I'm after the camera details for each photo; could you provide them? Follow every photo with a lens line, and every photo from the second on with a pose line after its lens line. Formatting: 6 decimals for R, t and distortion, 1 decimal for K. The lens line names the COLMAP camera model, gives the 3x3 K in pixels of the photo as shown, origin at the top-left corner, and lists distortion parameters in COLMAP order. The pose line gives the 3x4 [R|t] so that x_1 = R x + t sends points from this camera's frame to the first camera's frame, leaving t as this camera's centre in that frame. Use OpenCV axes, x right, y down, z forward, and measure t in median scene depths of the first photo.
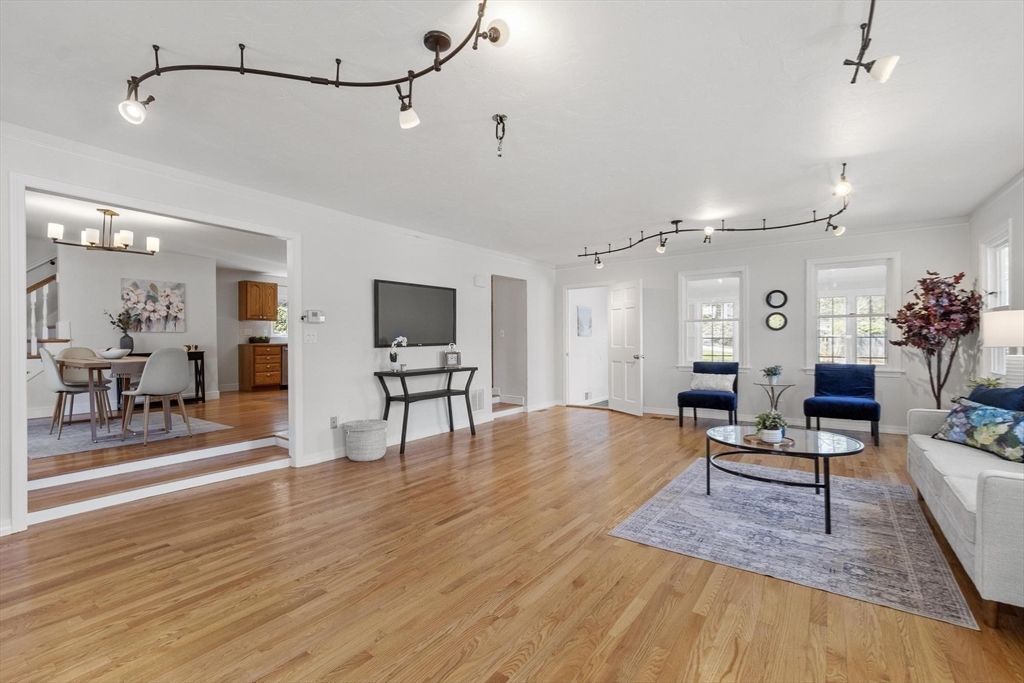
lens RADIAL K [[445.9, 0, 506.8], [0, 445.9, 342.0], [0, 0, 1]] dist [0.006812, -0.002658]
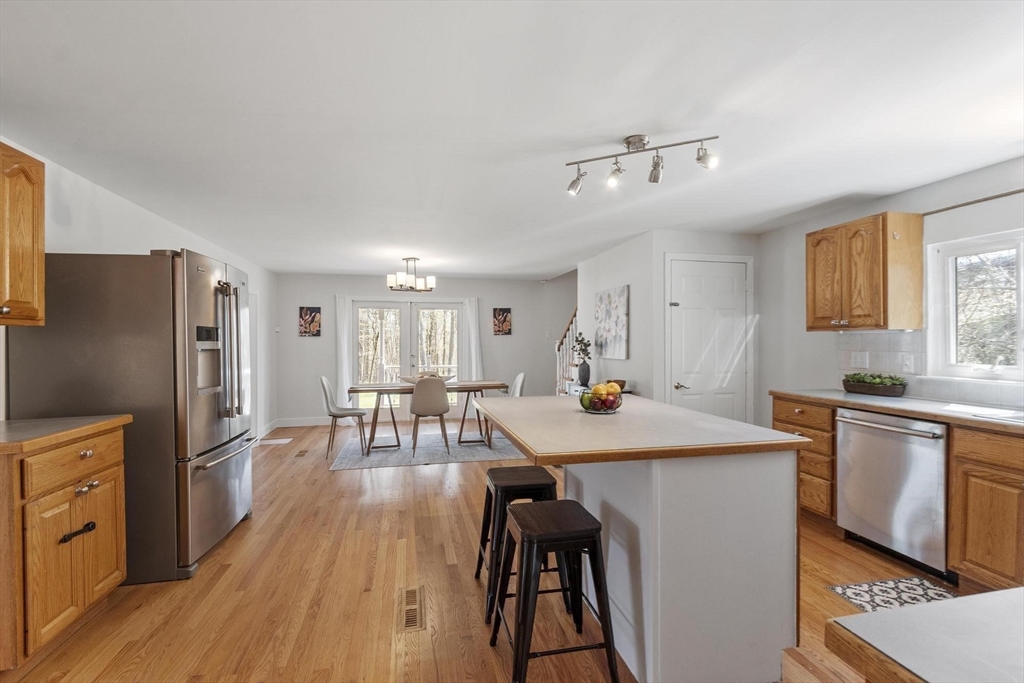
lens RADIAL K [[445.9, 0, 515.9], [0, 445.9, 341.9], [0, 0, 1]] dist [0.006812, -0.002658]
pose [[-0.653313, 0.002051, -0.757085, -0.132335], [-0.002296, 0.999986, 0.004690, -0.052670], [0.757085, 0.004803, -0.653299, 1.364986]]
